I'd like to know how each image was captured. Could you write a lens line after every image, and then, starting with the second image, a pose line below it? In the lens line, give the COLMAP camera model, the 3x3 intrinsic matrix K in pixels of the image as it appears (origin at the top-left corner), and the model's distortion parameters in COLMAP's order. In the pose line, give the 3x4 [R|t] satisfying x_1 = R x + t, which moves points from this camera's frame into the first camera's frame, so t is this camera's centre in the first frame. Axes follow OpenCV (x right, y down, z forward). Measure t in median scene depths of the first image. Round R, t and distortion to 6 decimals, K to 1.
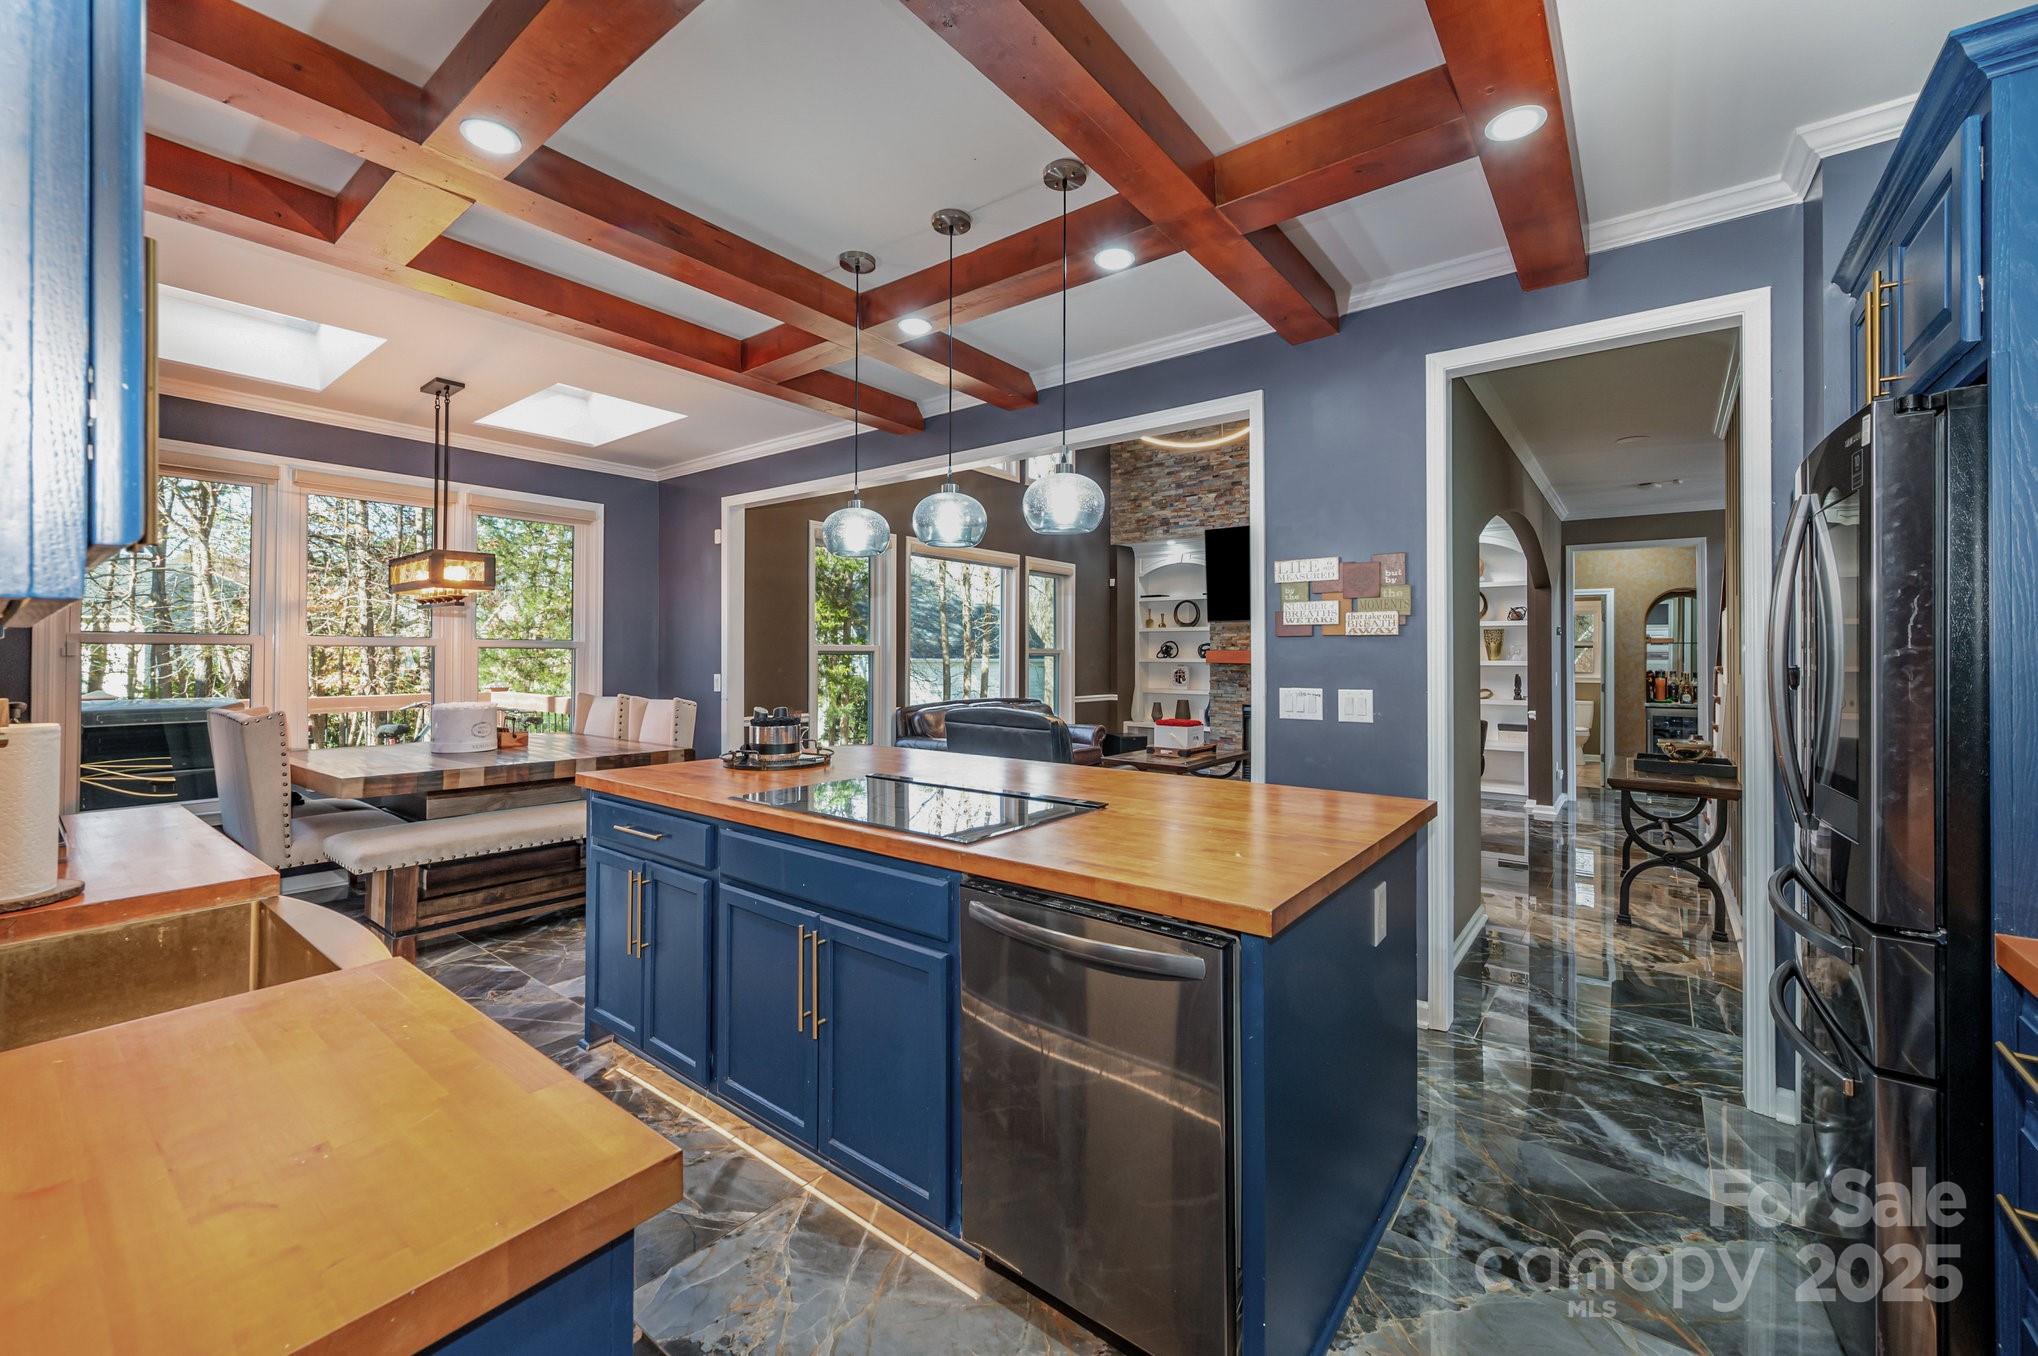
lens RADIAL K [[810.1, 0, 1024.3], [0, 810.1, 655.8], [0, 0, 1]] dist [0.000377, -0.000322]
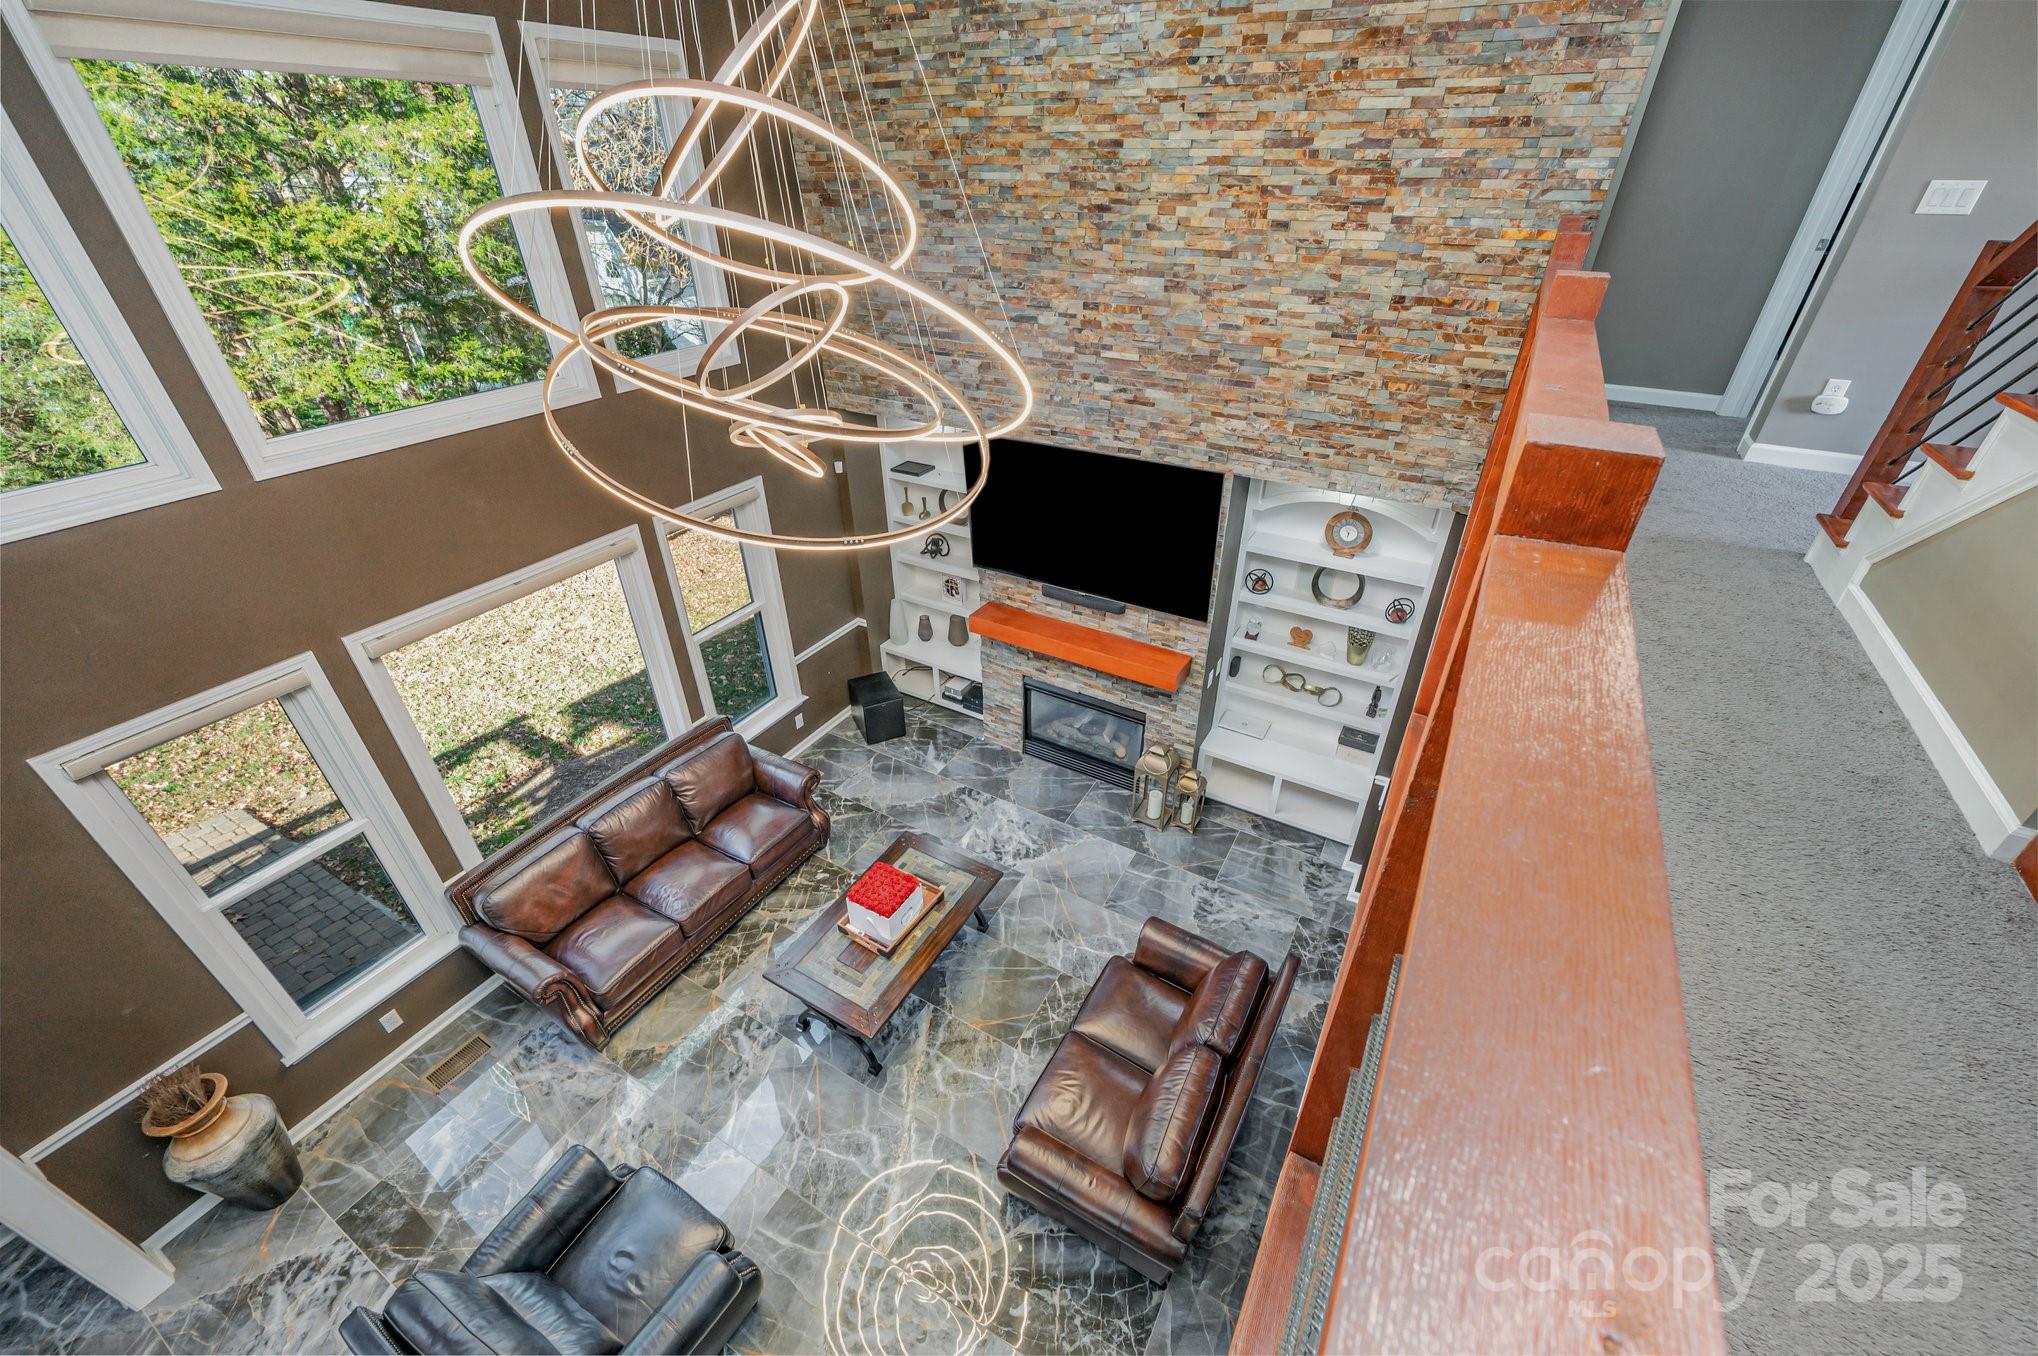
lens RADIAL K [[810.1, 0, 1025.2], [0, 810.1, 676.9], [0, 0, 1]] dist [0.000377, -0.000322]
pose [[0.990727, -0.078885, 0.110617, 0.174423], [0.006429, 0.840483, 0.541799, -0.303394], [-0.135712, -0.536064, 0.833197, 0.358856]]
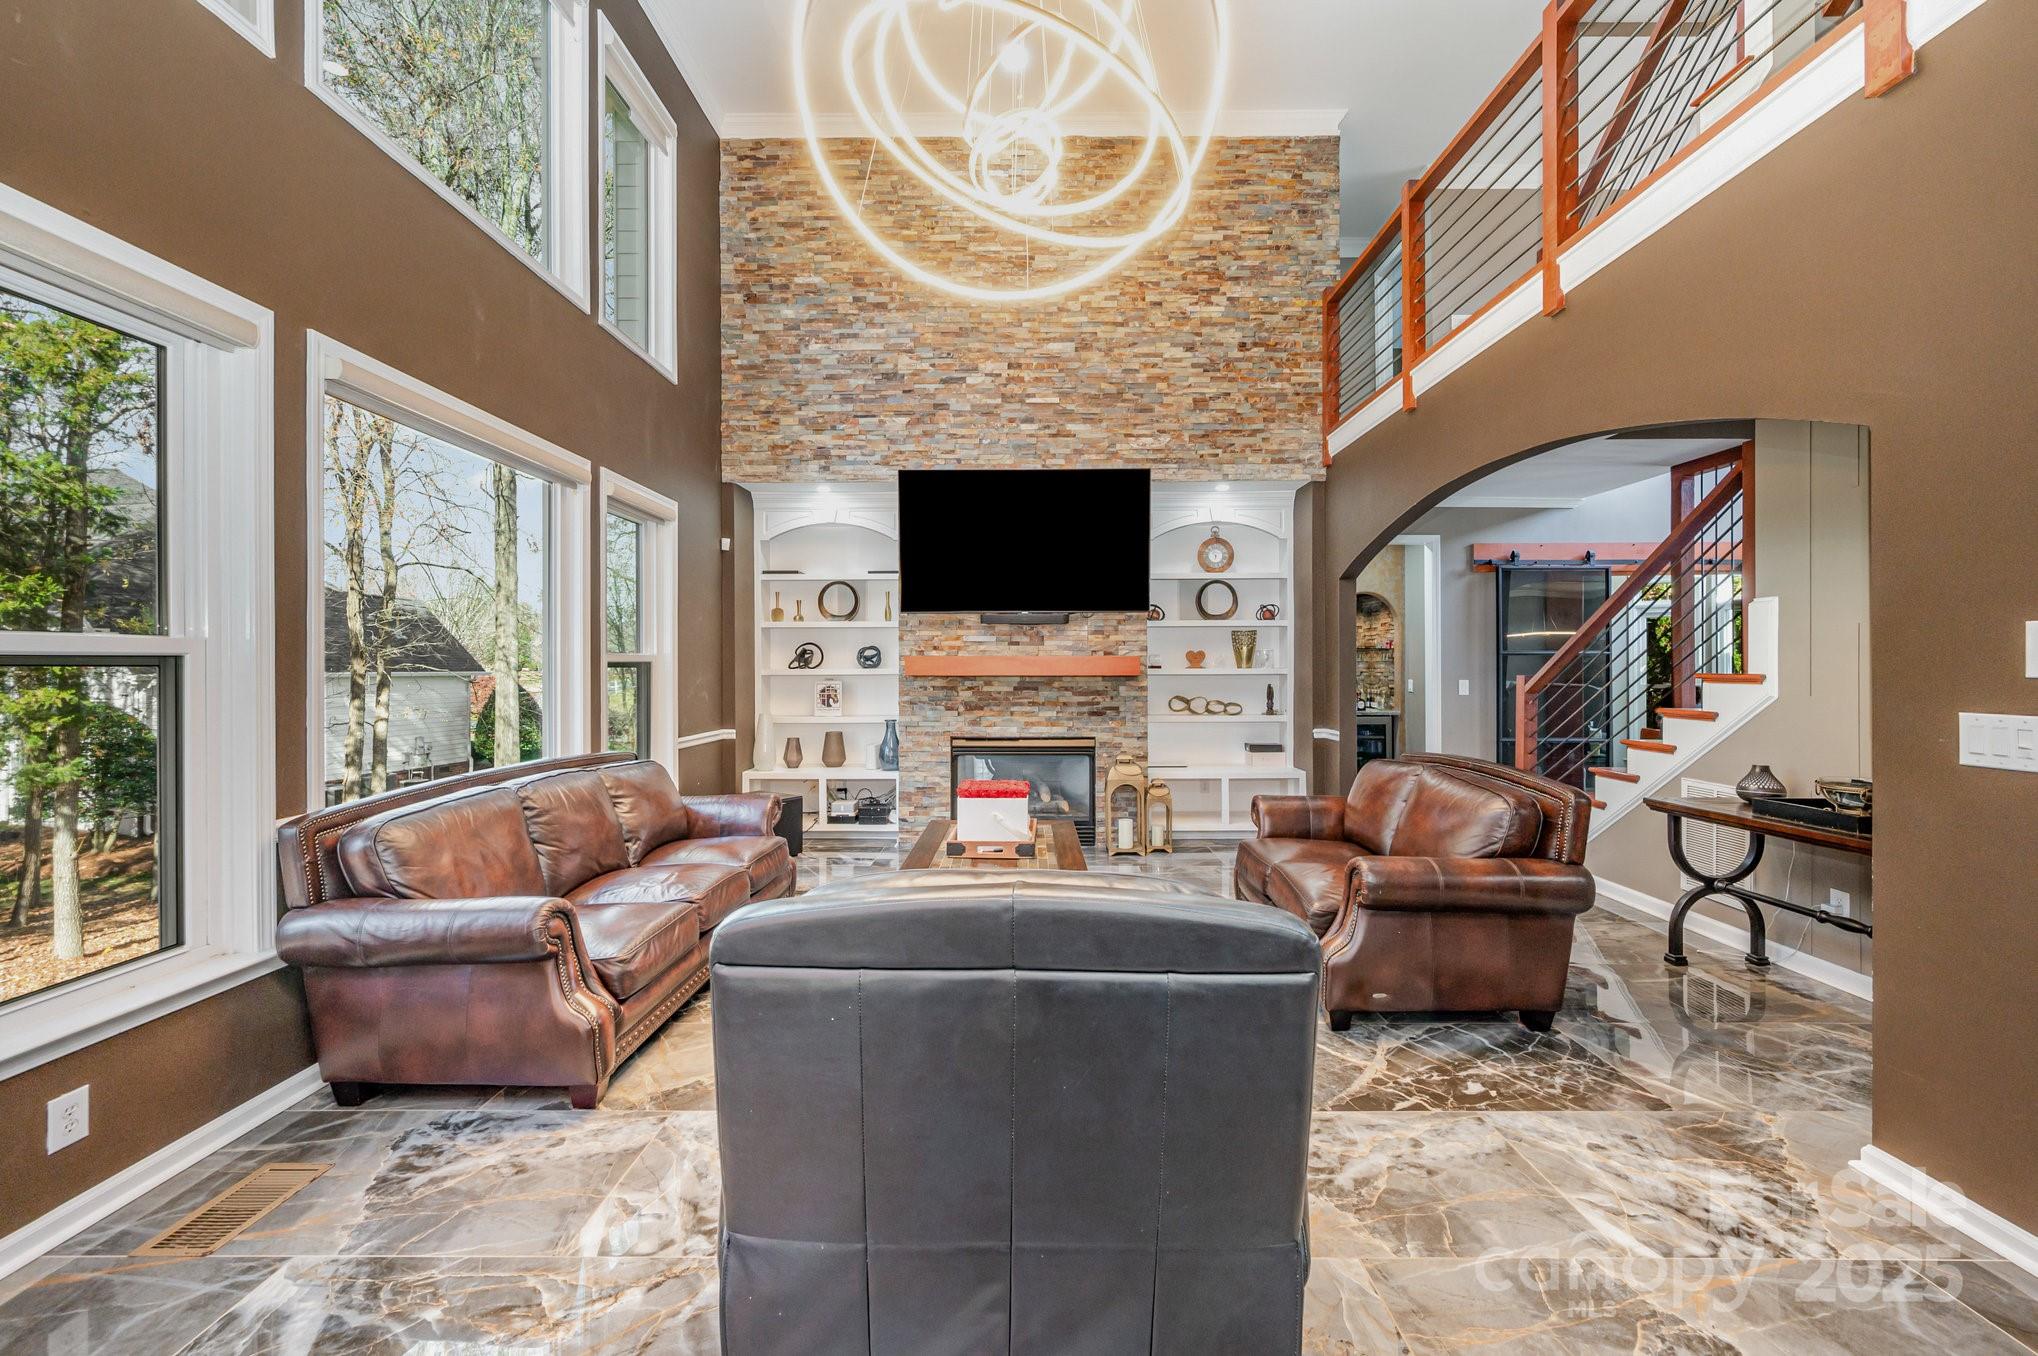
lens RADIAL K [[810.1, 0, 1020.8], [0, 810.1, 664.3], [0, 0, 1]] dist [0.000377, -0.000322]
pose [[0.796225, -0.005724, 0.604973, -0.083602], [0.006374, 0.999979, 0.001072, -0.000202], [-0.604967, 0.003002, 0.796245, 0.391451]]
